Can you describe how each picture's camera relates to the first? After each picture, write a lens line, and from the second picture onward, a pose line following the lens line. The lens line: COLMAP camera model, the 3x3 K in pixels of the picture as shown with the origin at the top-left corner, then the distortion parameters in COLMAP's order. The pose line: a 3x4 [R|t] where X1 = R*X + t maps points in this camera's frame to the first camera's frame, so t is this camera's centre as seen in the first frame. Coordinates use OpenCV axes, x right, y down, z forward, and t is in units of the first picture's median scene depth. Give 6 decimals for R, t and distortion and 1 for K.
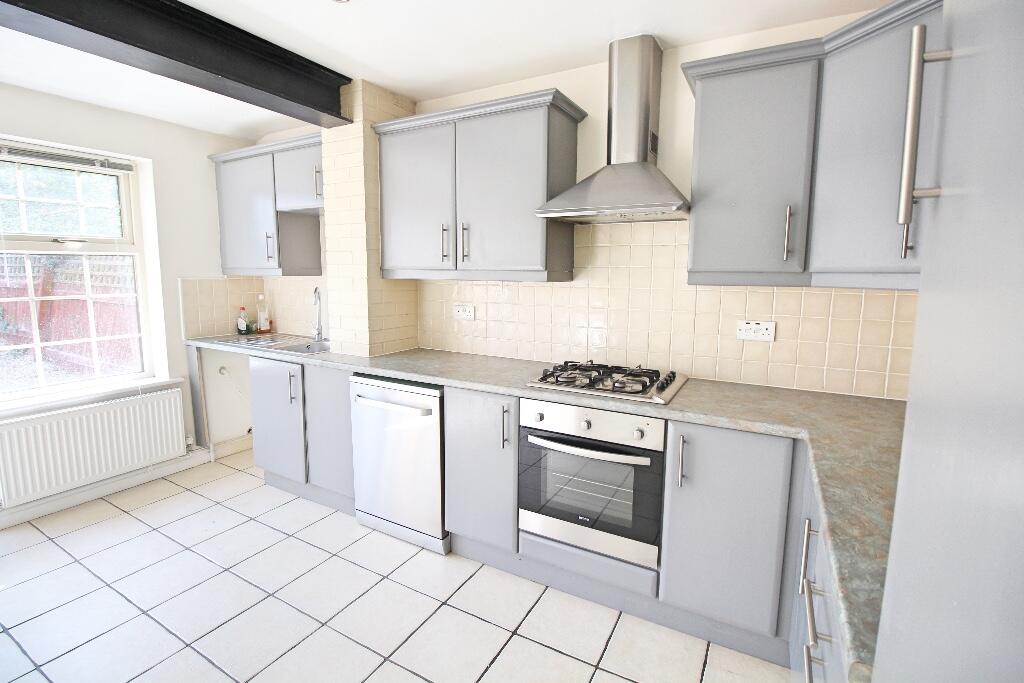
lens RADIAL K [[472.5, 0, 519.2], [0, 472.5, 331.9], [0, 0, 1]] dist [-0.012032, -0.004164]
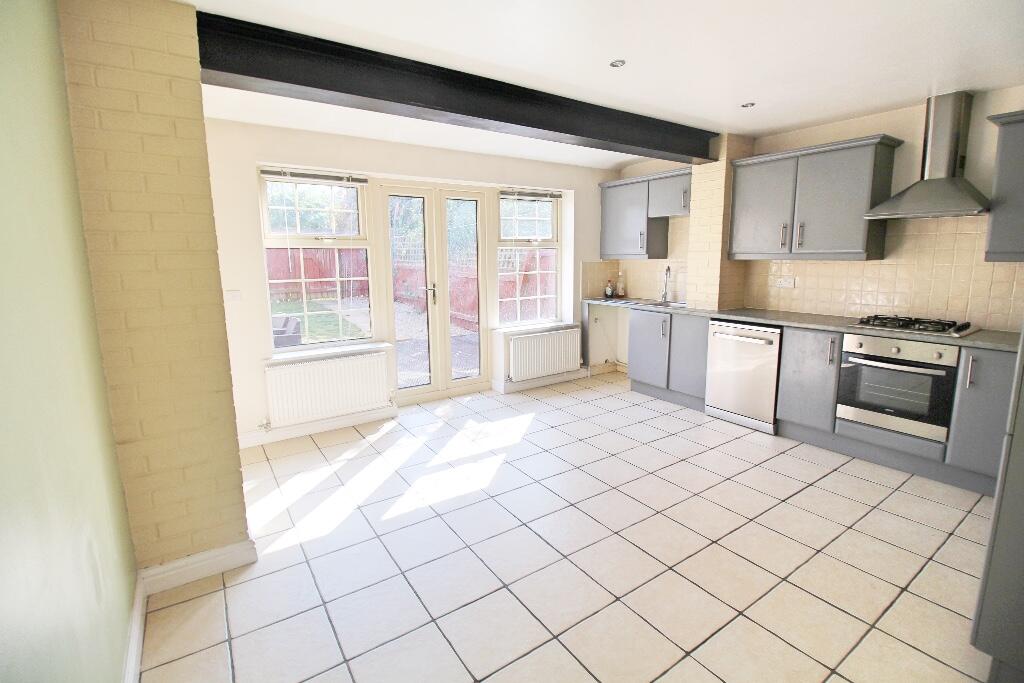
lens RADIAL K [[472.5, 0, 516.7], [0, 472.5, 330.3], [0, 0, 1]] dist [-0.012032, -0.004164]
pose [[0.893554, 0.050993, -0.446050, -0.242299], [-0.035930, 0.998464, 0.042168, 0.087795], [0.447516, -0.021653, 0.894014, -0.795034]]
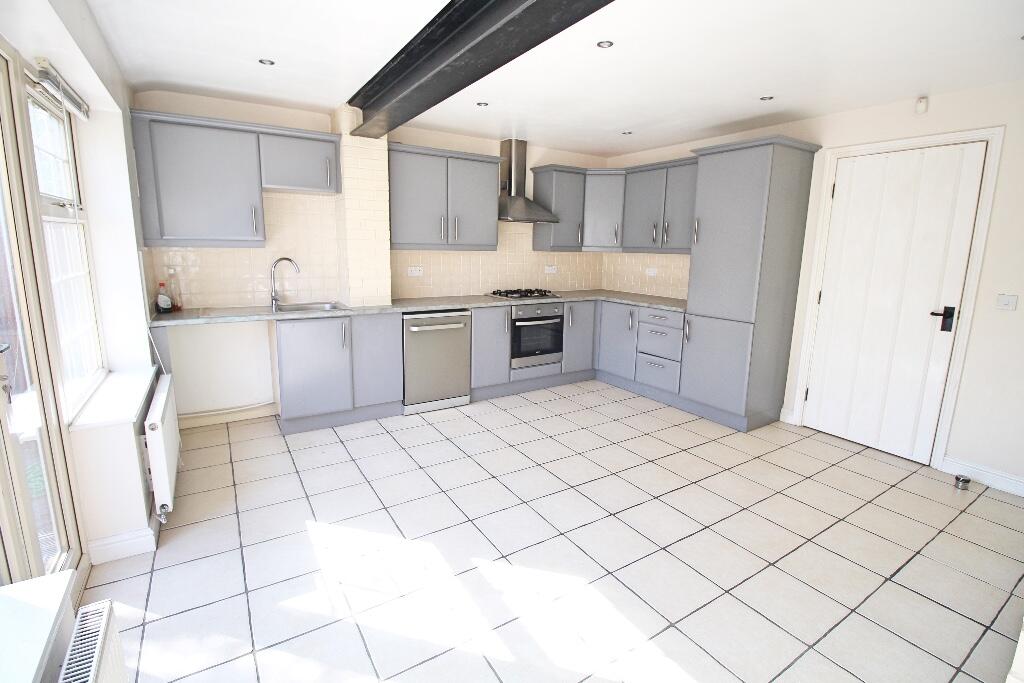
lens RADIAL K [[472.5, 0, 514.9], [0, 472.5, 334.2], [0, 0, 1]] dist [-0.012032, -0.004164]
pose [[0.475150, -0.166794, 0.863952, -1.601865], [0.093322, 0.985884, 0.139010, -0.026649], [-0.874942, 0.014575, 0.484008, -0.039094]]
